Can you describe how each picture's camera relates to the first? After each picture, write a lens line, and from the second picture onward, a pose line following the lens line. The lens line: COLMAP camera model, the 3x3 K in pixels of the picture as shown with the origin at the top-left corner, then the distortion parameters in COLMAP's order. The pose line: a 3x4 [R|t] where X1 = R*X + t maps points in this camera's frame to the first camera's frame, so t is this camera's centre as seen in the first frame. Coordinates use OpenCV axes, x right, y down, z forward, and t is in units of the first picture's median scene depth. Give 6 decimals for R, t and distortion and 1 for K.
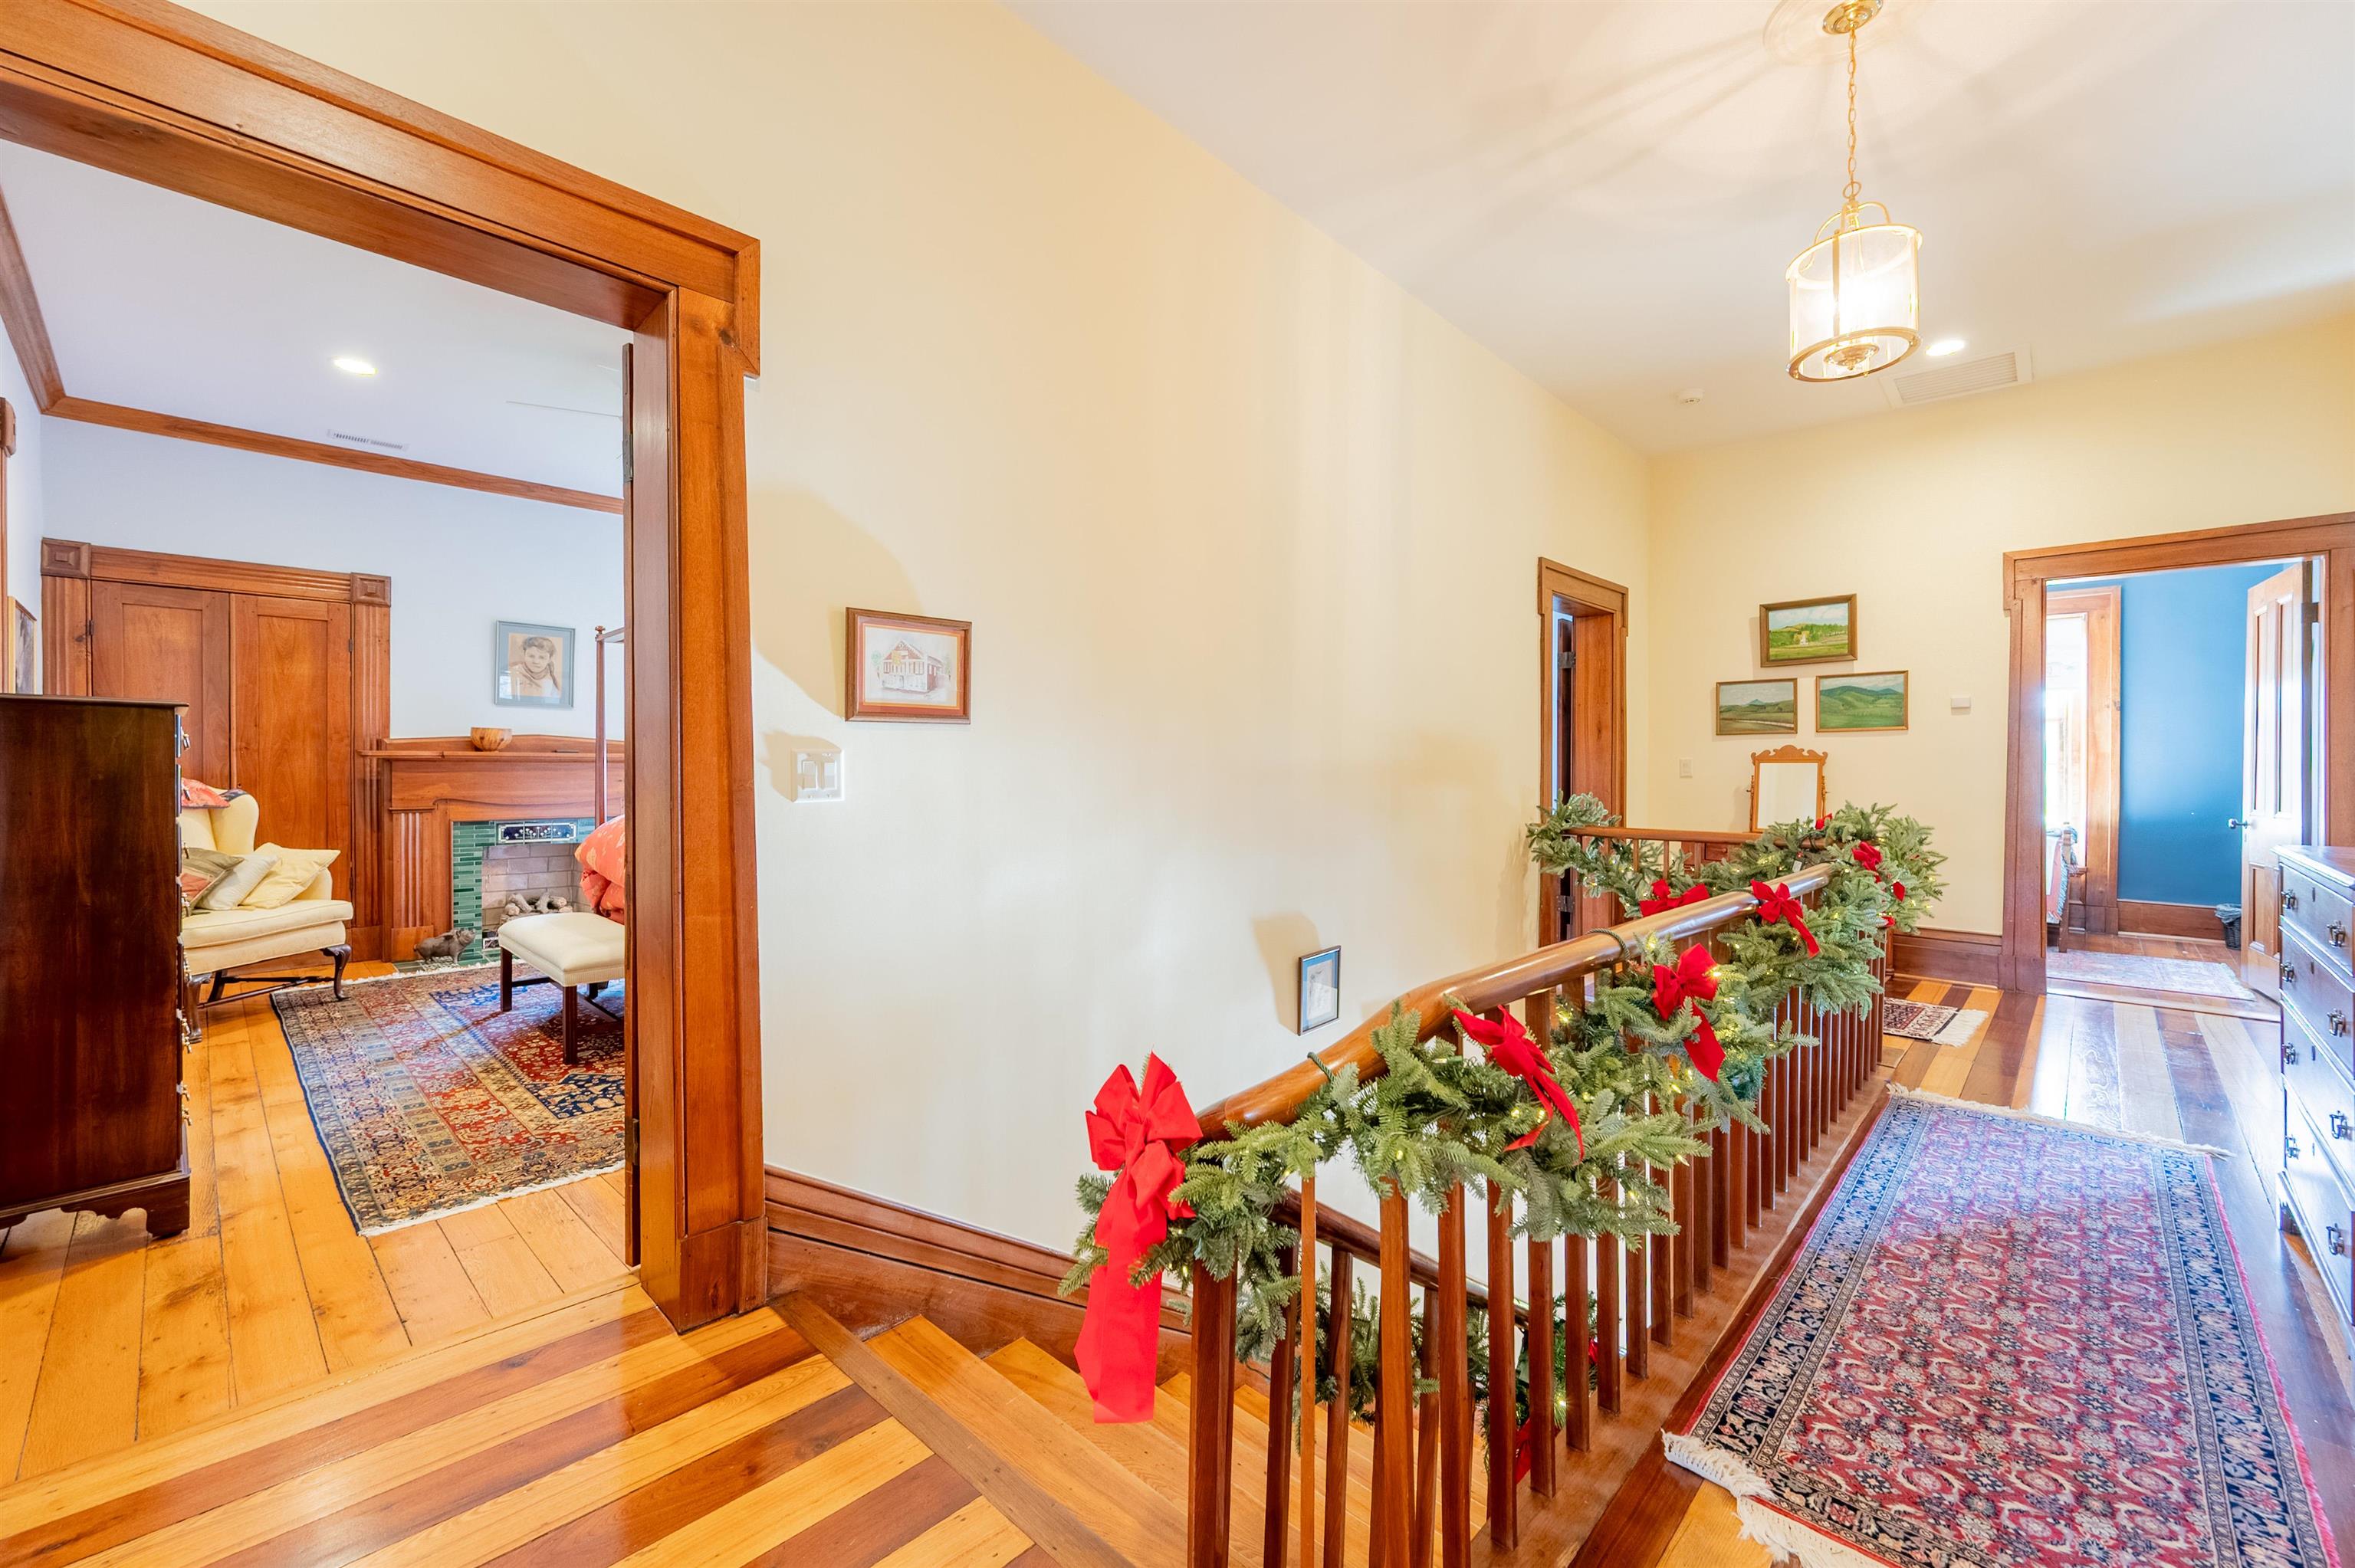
lens RADIAL K [[948.2, 0, 1168.6], [0, 948.2, 776.5], [0, 0, 1]] dist [0.001795, 0.000183]
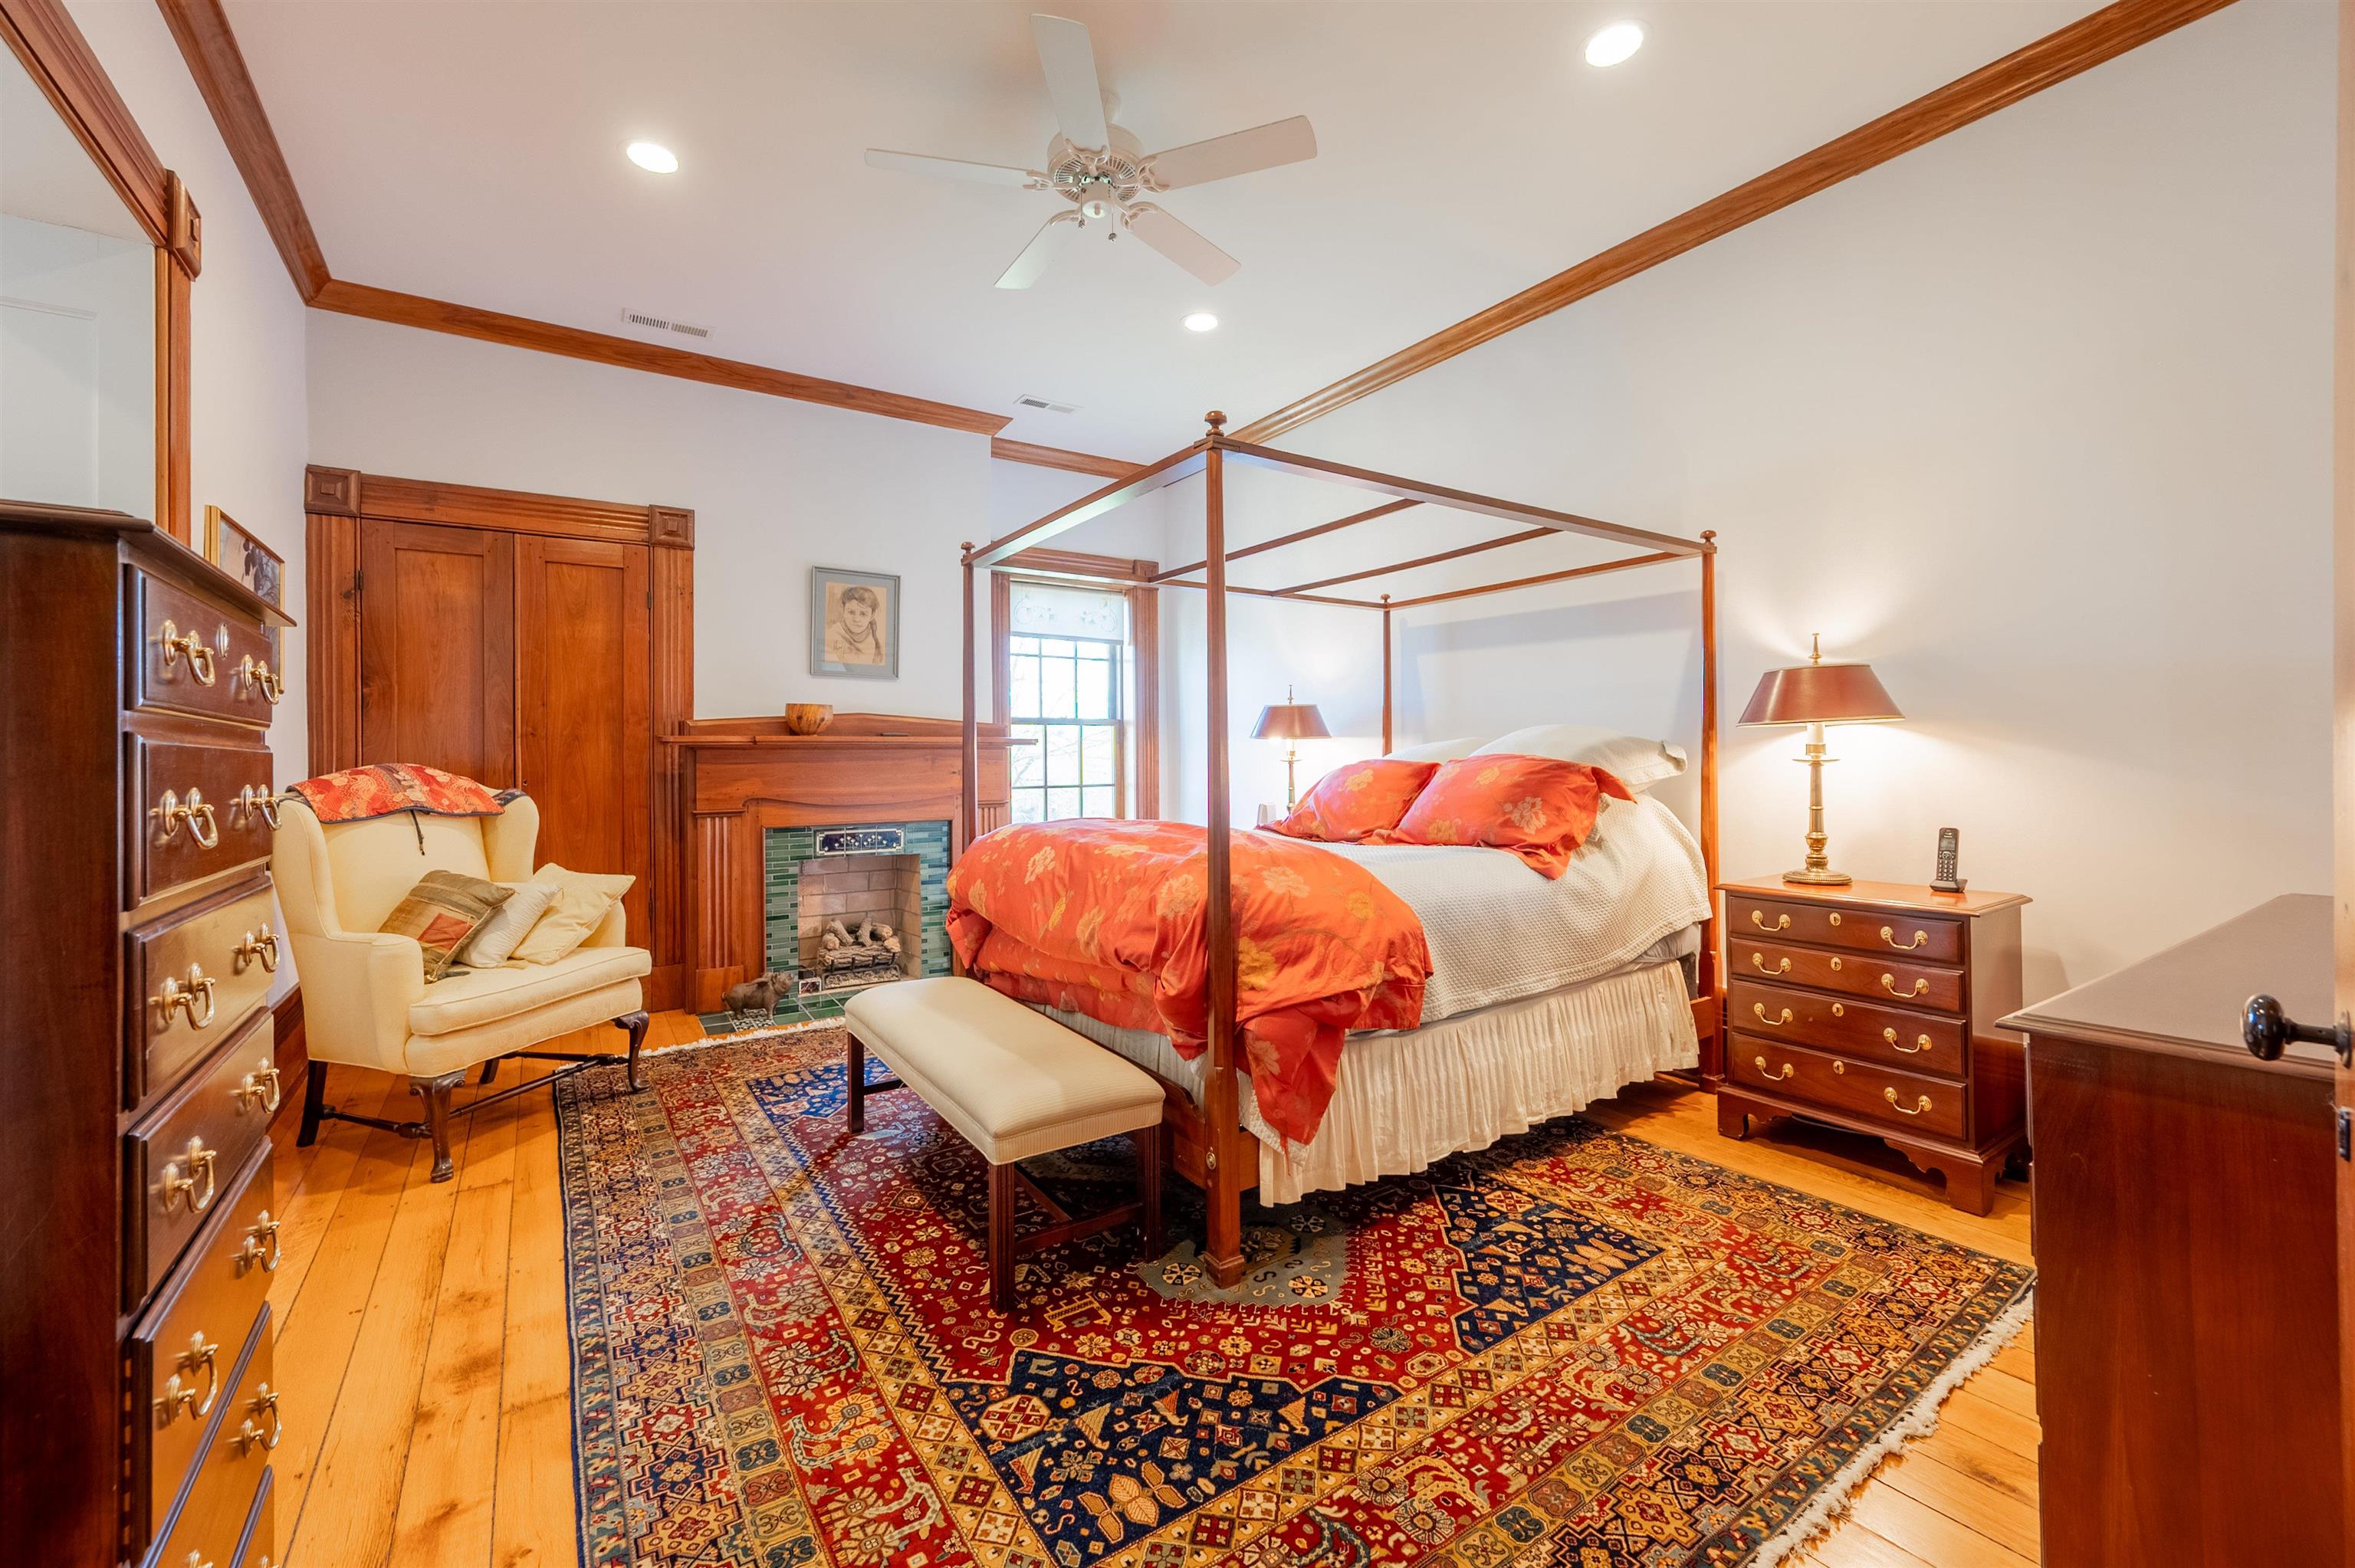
lens RADIAL K [[955.3, 0, 1170.6], [0, 955.3, 750.7], [0, 0, 1]] dist [0.000397, -0.000193]
pose [[0.976930, -0.012759, -0.213180, -0.290987], [0.009709, 0.999835, -0.015346, 0.000395], [0.213341, 0.012922, 0.976892, 0.342292]]
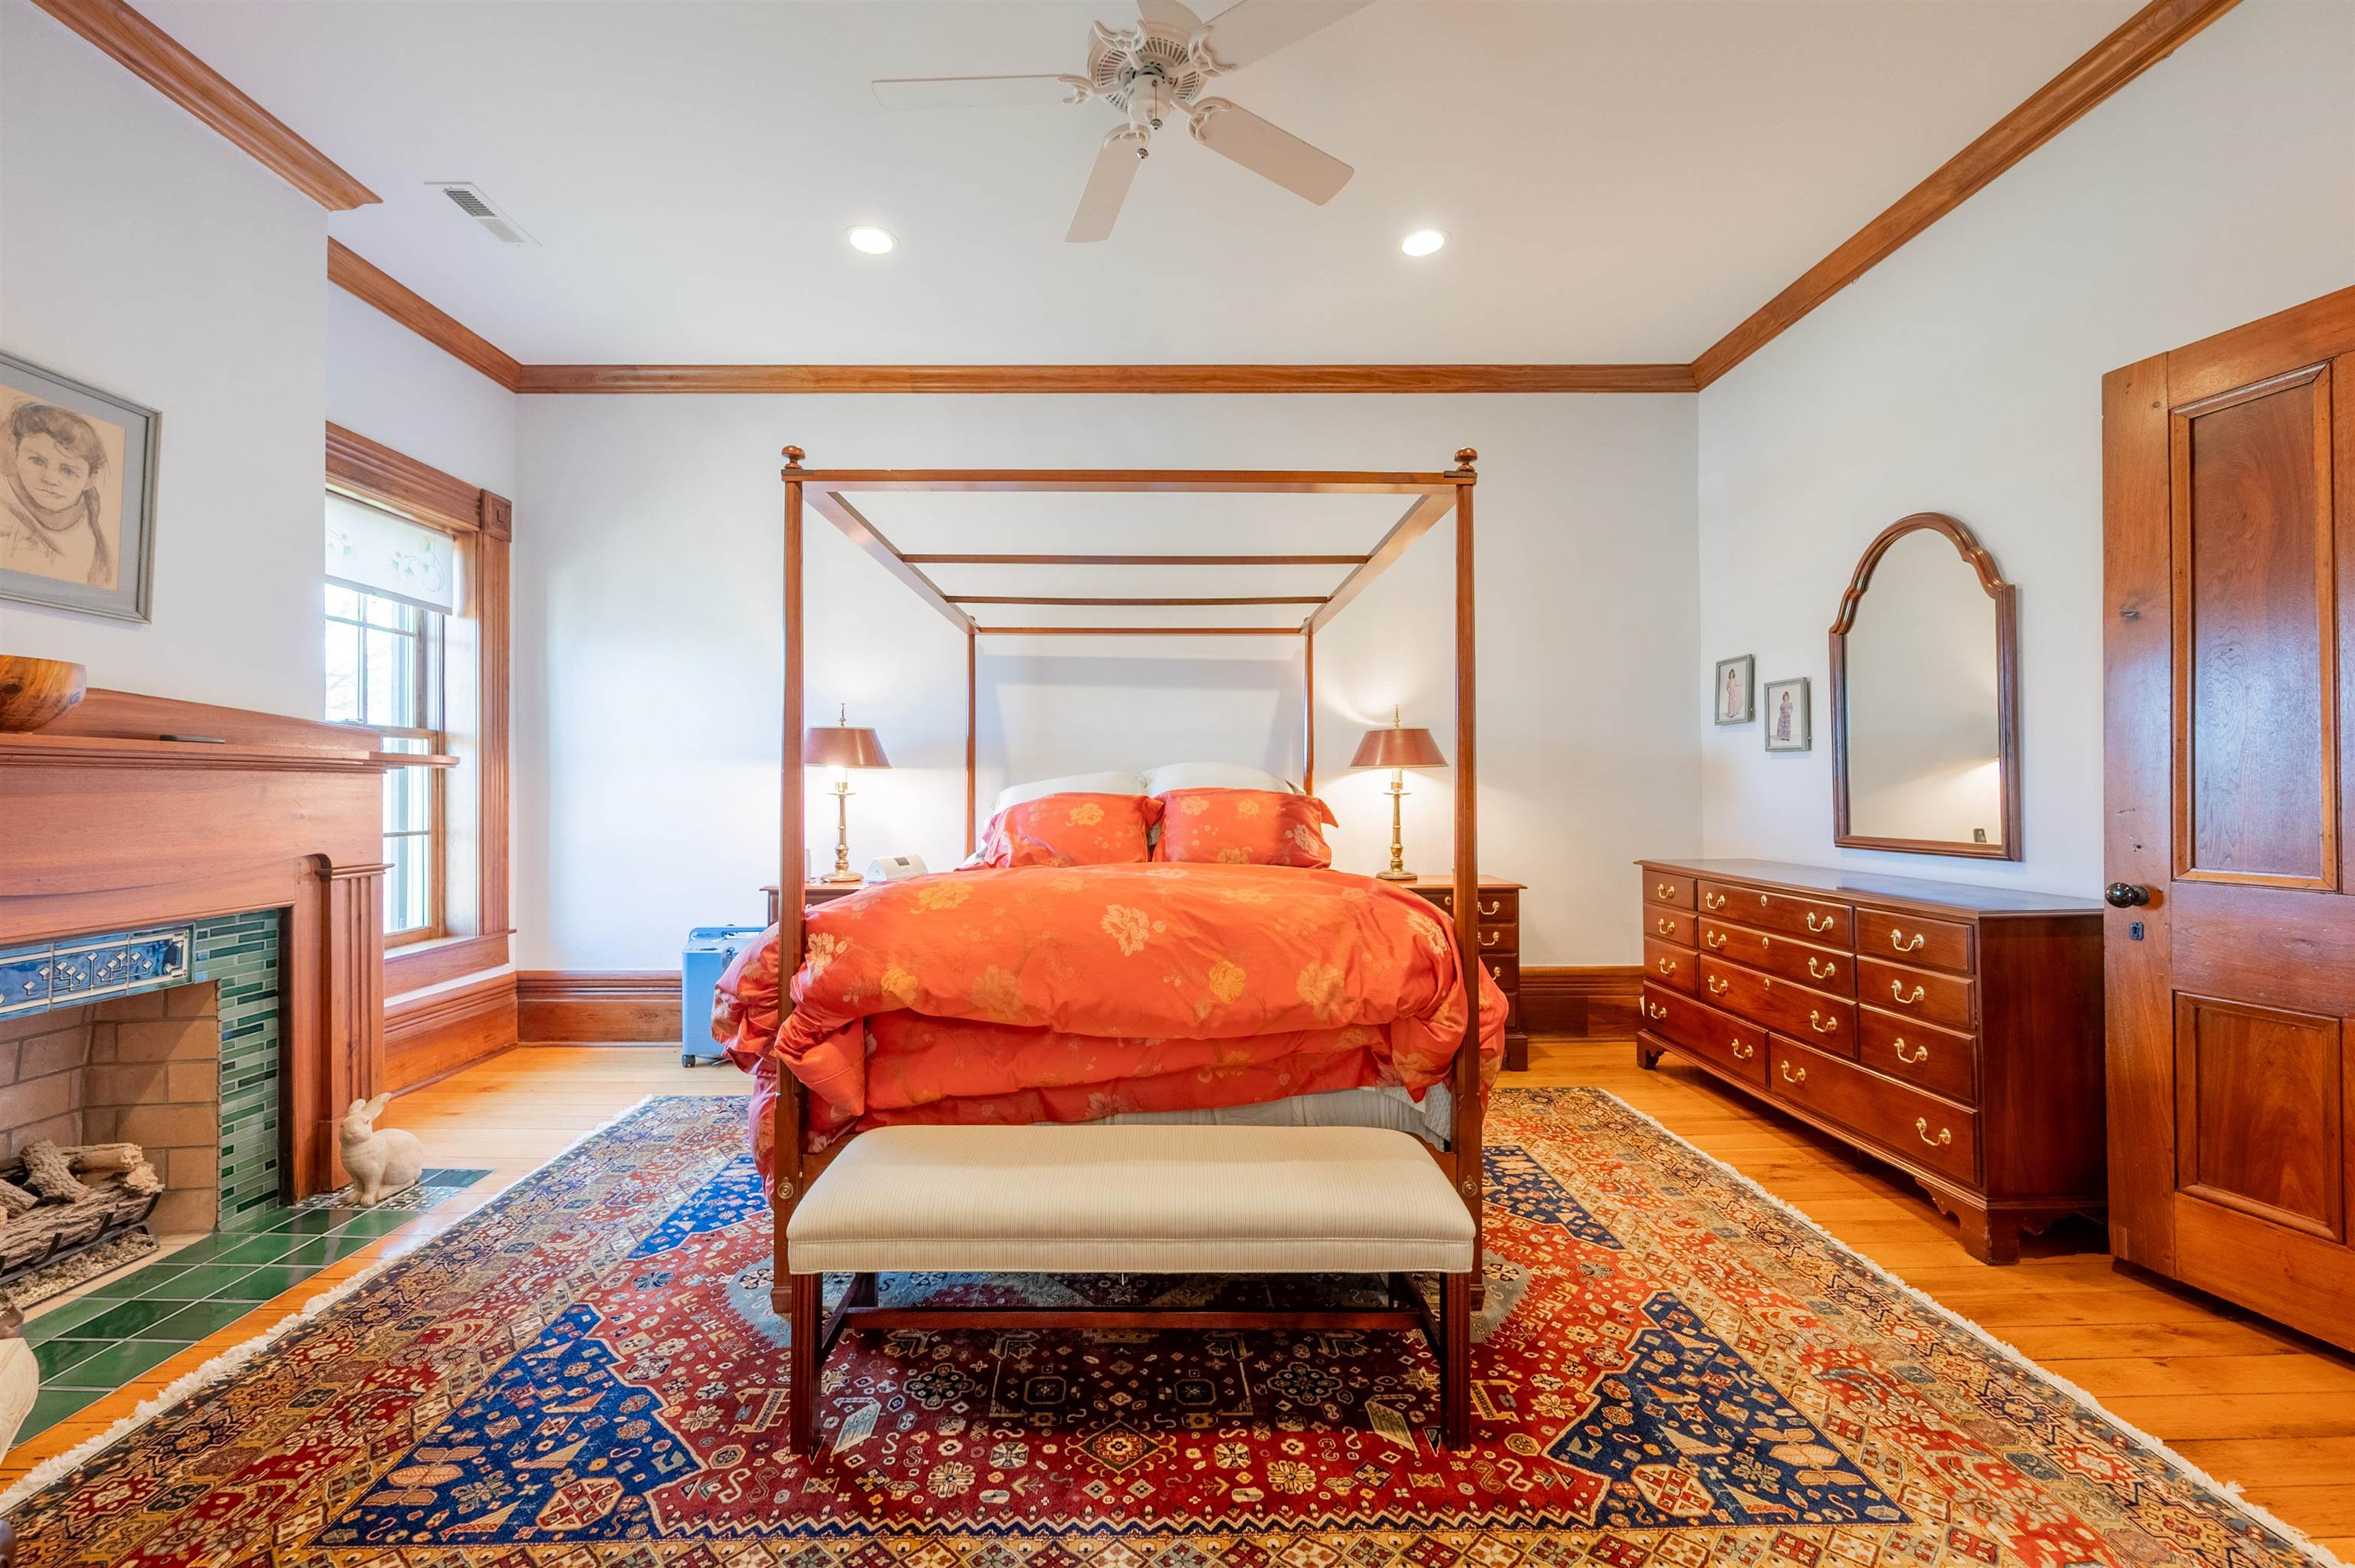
lens RADIAL K [[948.2, 0, 1168.6], [0, 948.2, 776.5], [0, 0, 1]] dist [0.001795, 0.000183]
pose [[0.703560, 0.003134, 0.710629, -0.718541], [0.010265, 0.999841, -0.014572, -0.003089], [-0.710562, 0.017547, 0.703416, 0.536644]]
